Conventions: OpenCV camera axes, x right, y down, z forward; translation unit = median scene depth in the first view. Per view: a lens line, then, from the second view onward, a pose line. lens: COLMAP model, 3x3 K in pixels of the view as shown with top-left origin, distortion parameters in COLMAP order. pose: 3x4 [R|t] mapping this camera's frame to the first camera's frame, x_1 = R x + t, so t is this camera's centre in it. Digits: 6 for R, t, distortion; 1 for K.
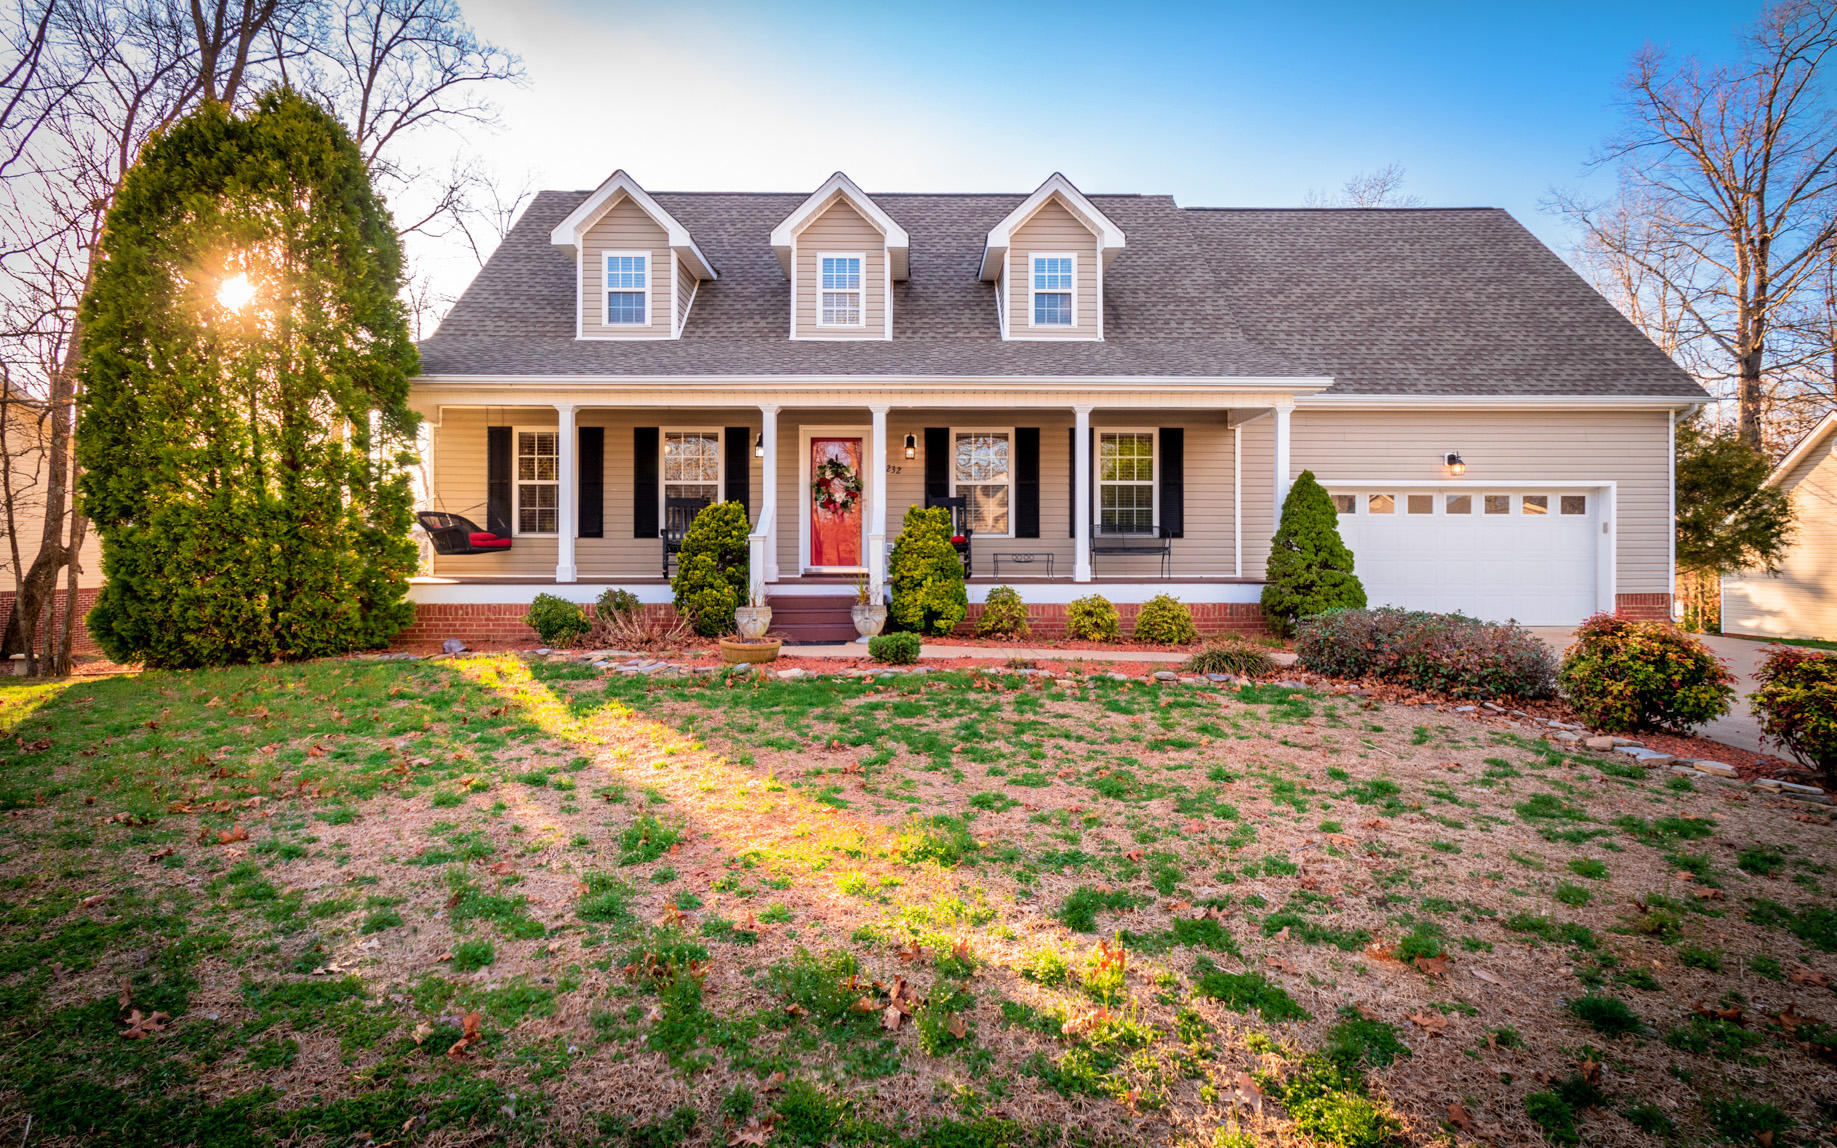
lens RADIAL K [[987.8, 0, 918.7], [0, 987.8, 455.1], [0, 0, 1]] dist [-0.014175, -0.000243]
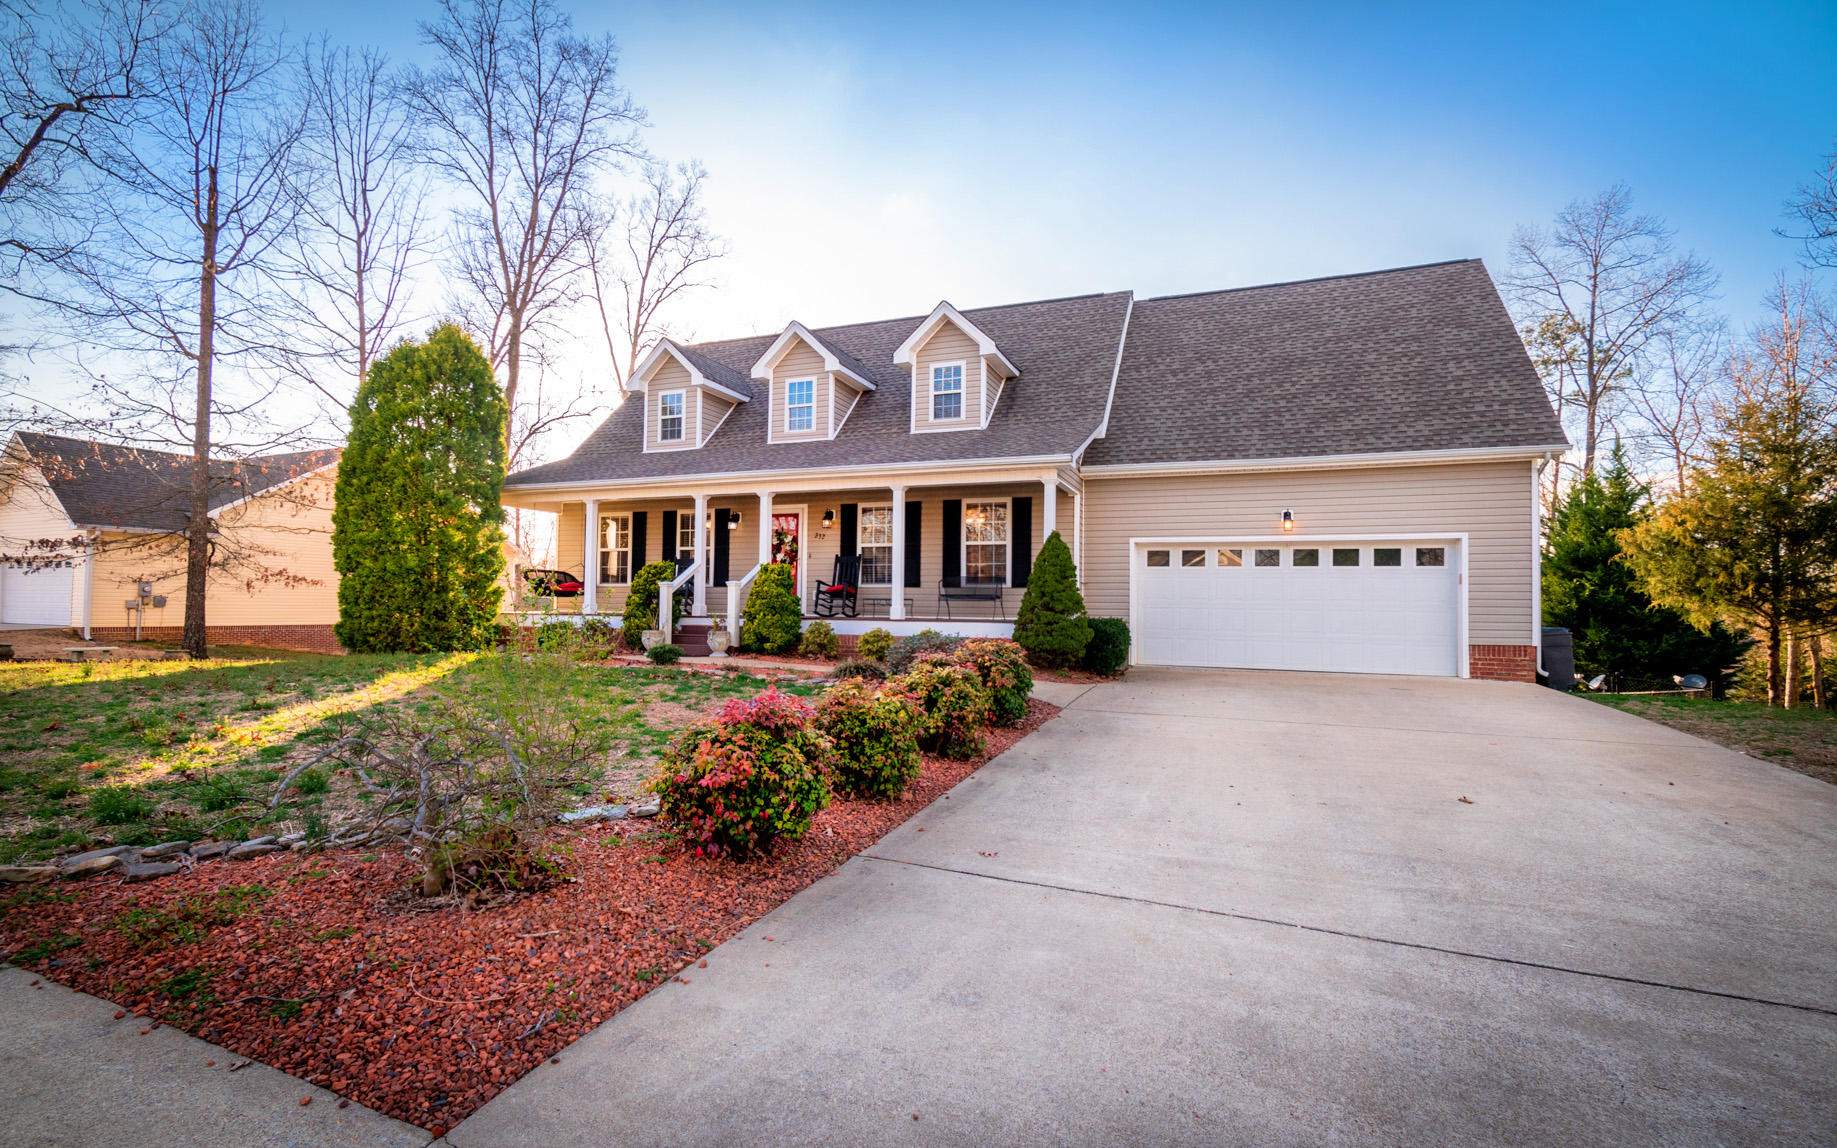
lens RADIAL K [[816.1, 0, 918.8], [0, 816.1, 546.5], [0, 0, 1]] dist [0.003357, -0.015894]
pose [[0.921525, -0.013549, -0.388082, 0.507355], [0.027080, 0.999200, 0.029418, 0.000144], [0.387373, -0.037619, 0.921155, 0.009833]]
